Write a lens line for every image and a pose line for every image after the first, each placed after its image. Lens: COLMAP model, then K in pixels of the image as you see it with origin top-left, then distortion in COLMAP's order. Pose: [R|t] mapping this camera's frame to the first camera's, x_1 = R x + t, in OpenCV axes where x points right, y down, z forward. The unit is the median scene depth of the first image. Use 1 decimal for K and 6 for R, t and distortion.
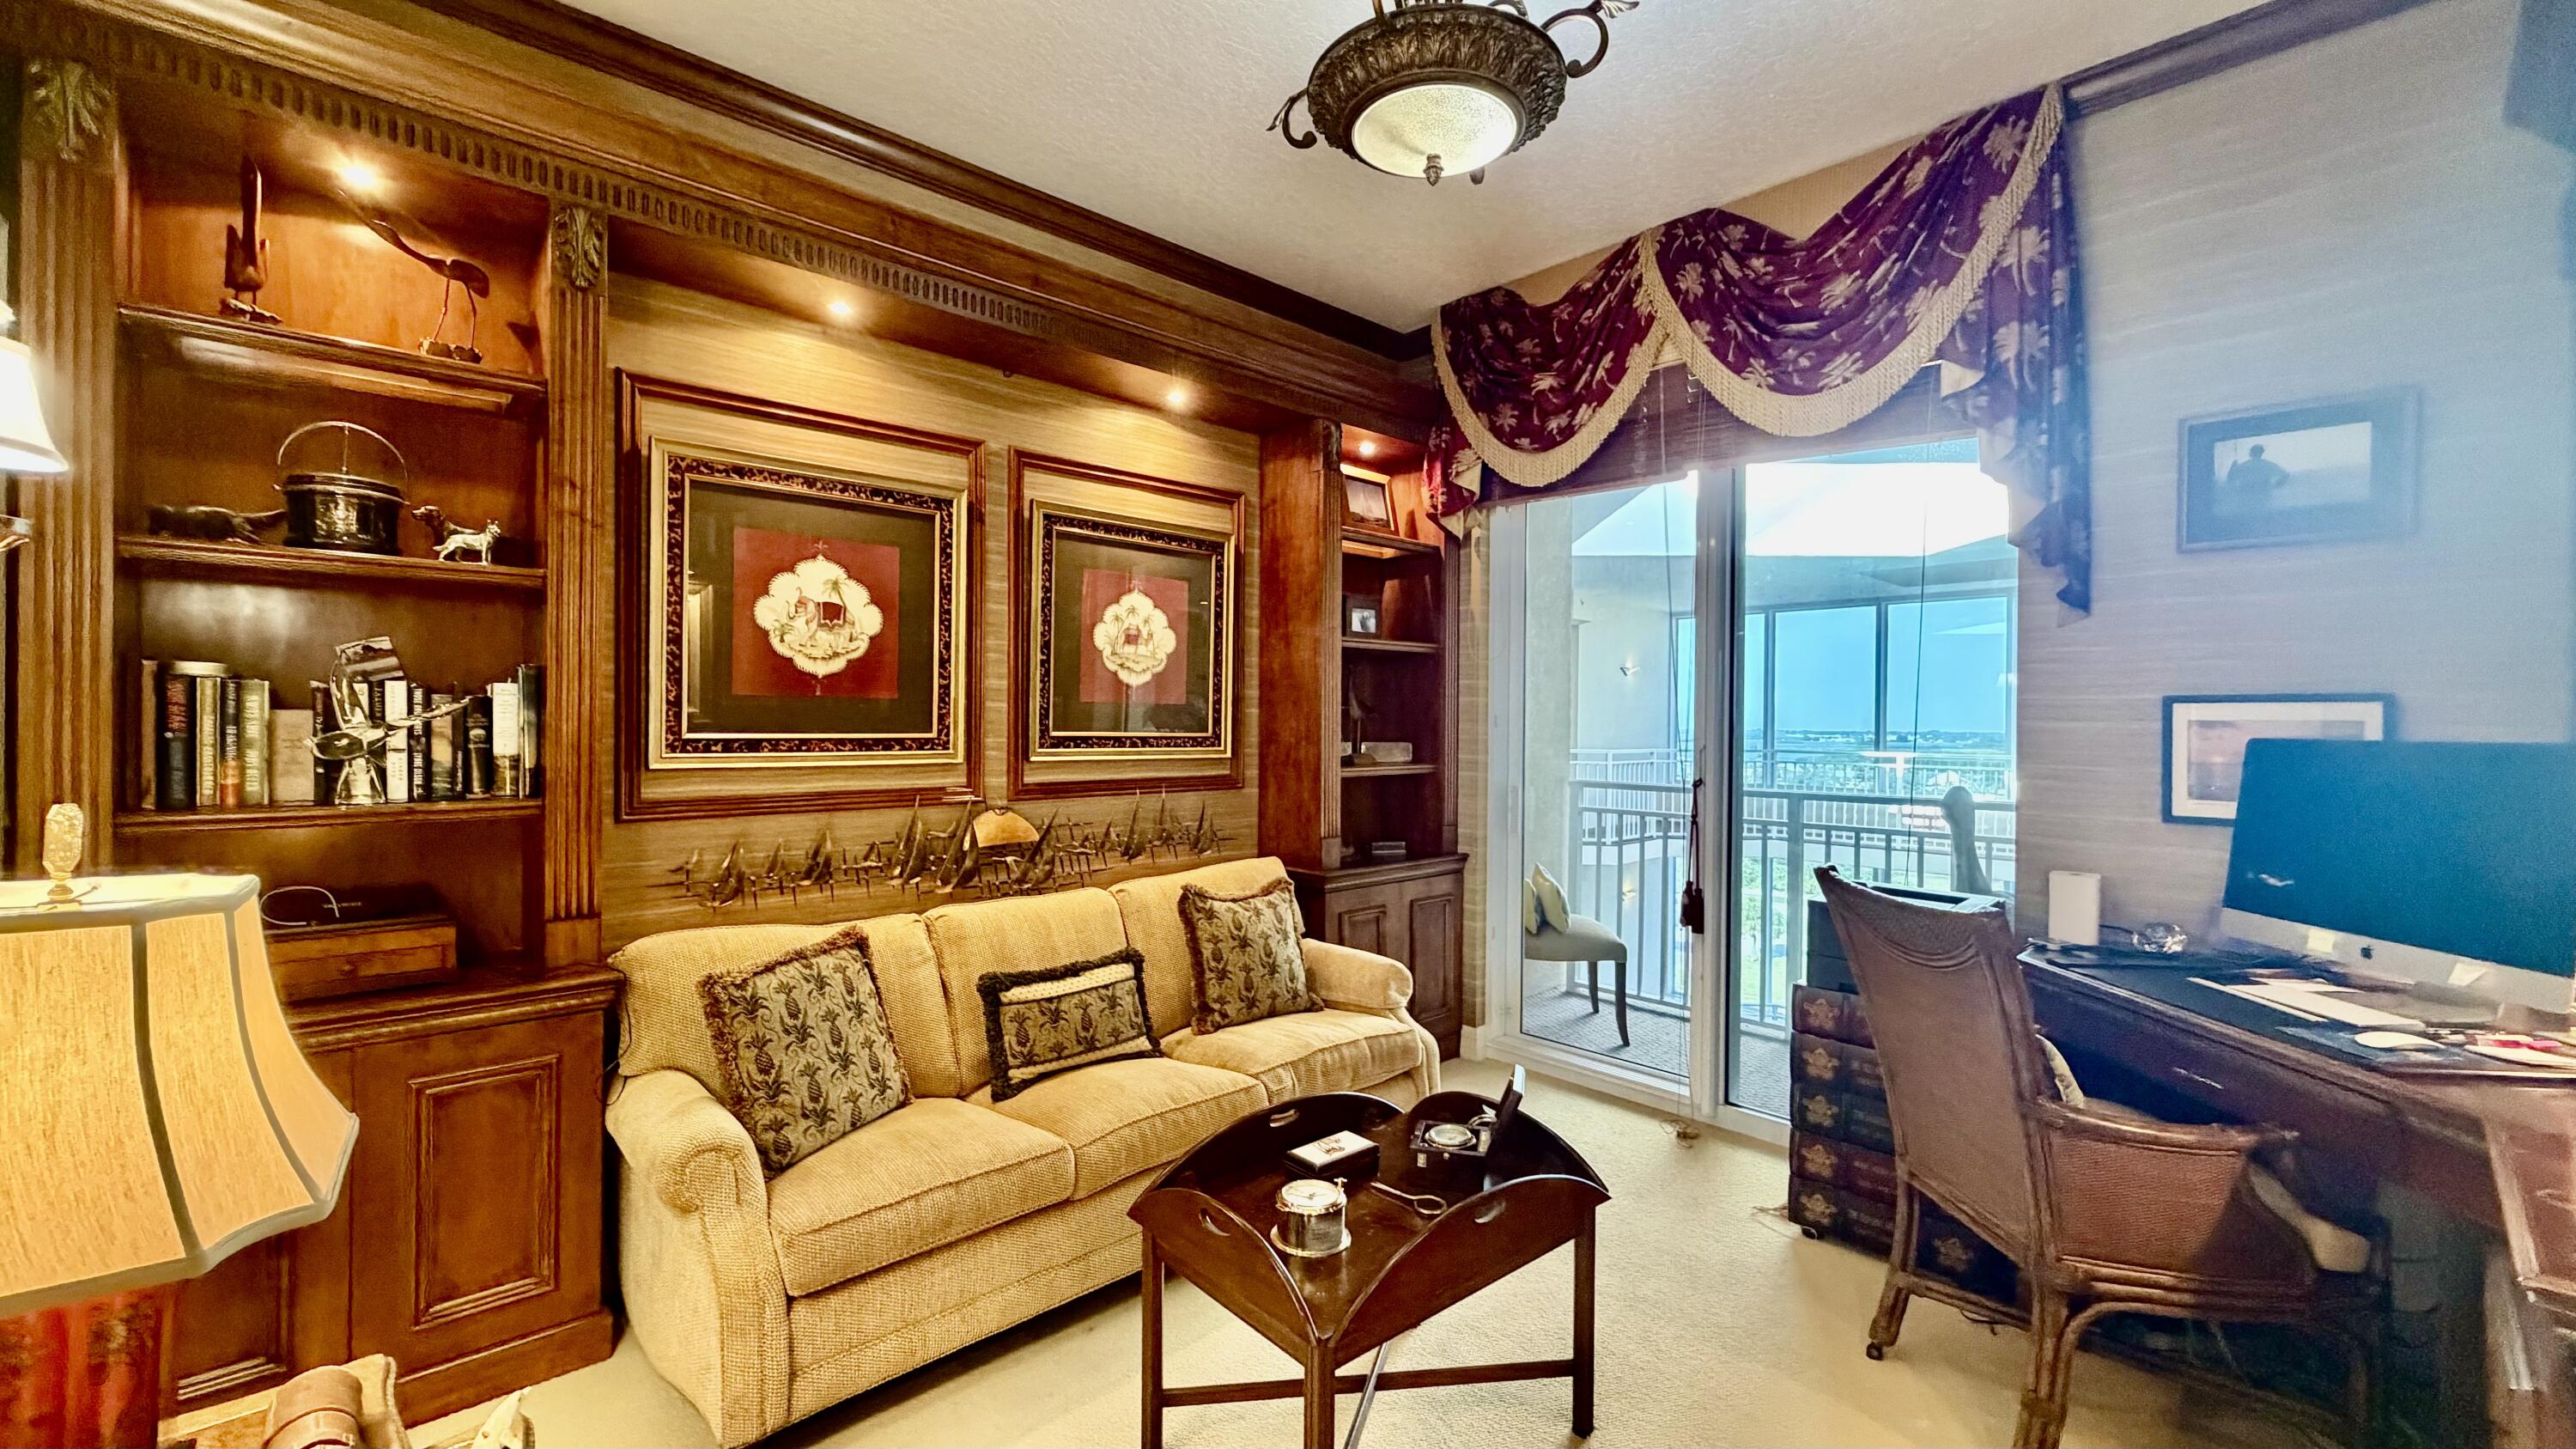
lens RADIAL K [[1022.8, 0, 1282.0], [0, 1022.8, 724.4], [0, 0, 1]] dist [0.000092, 0.000174]
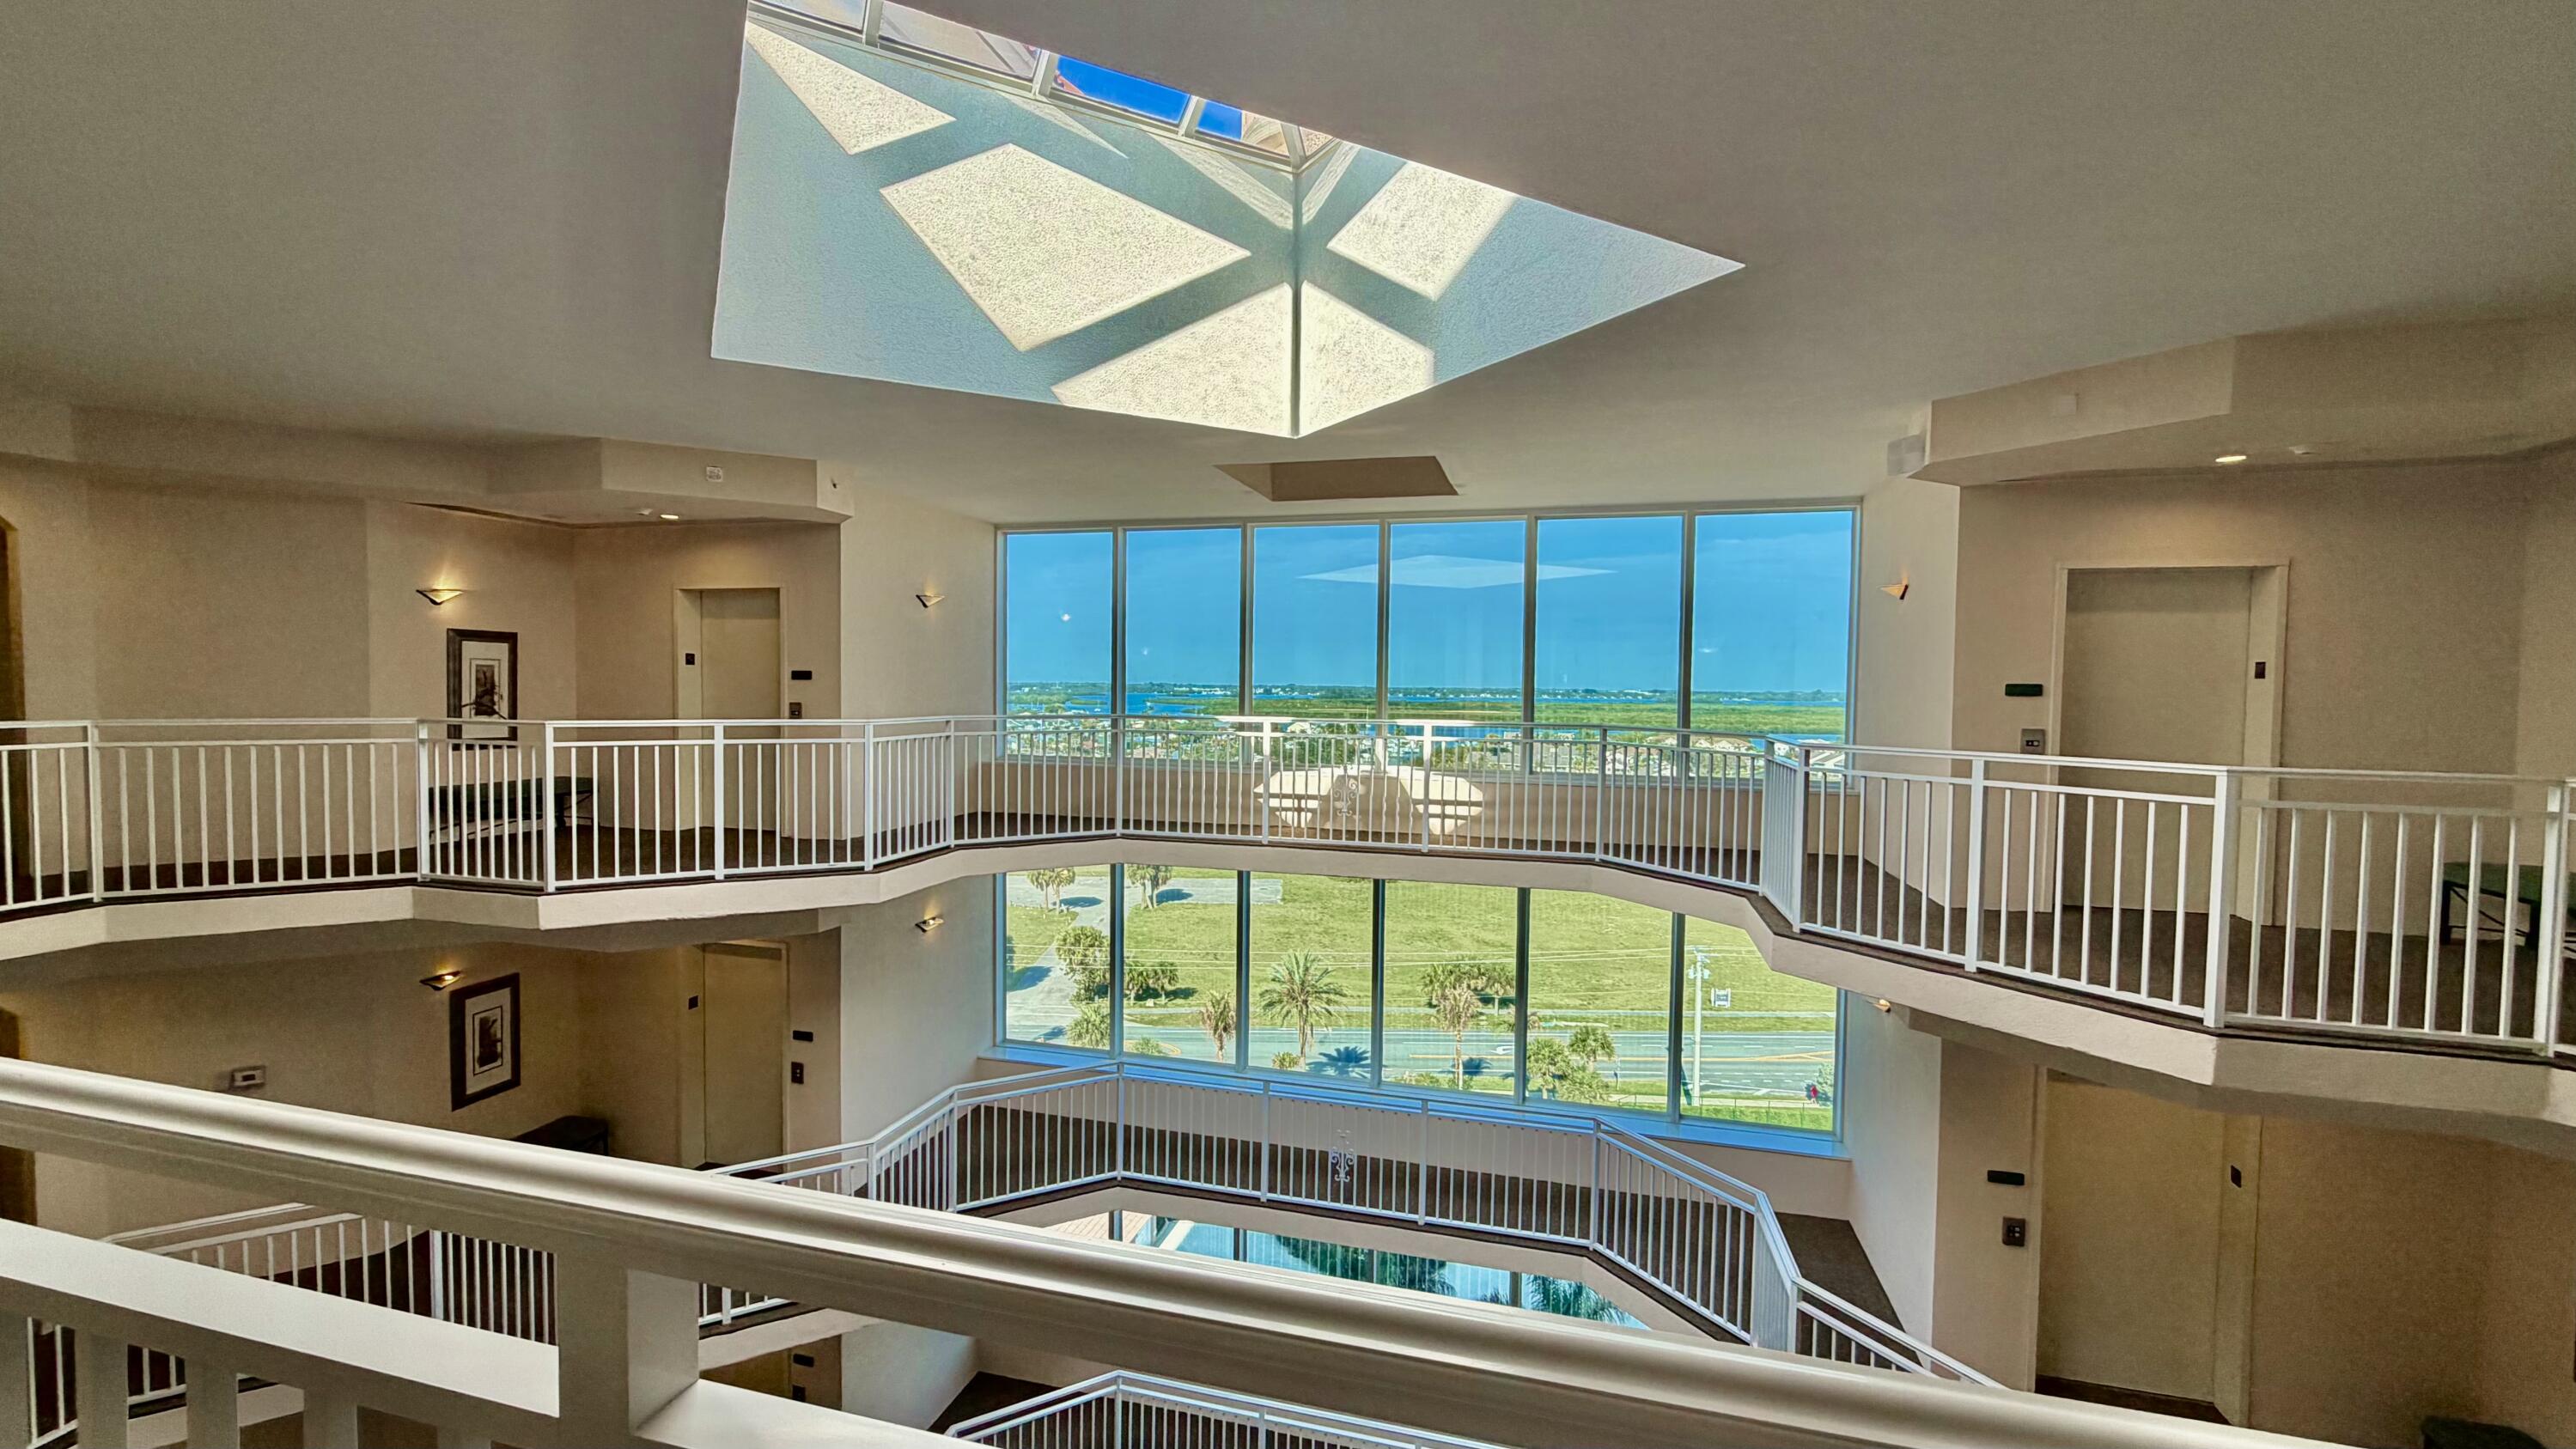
lens RADIAL K [[1061.1, 0, 1288.0], [0, 1061.1, 724.5], [0, 0, 1]] dist [0.000962, 0.000336]
pose [[0.844701, -0.020670, 0.534839, 0.705302], [-0.001605, 0.999152, 0.041148, 0.002831], [-0.535236, -0.035616, 0.843951, 1.173237]]
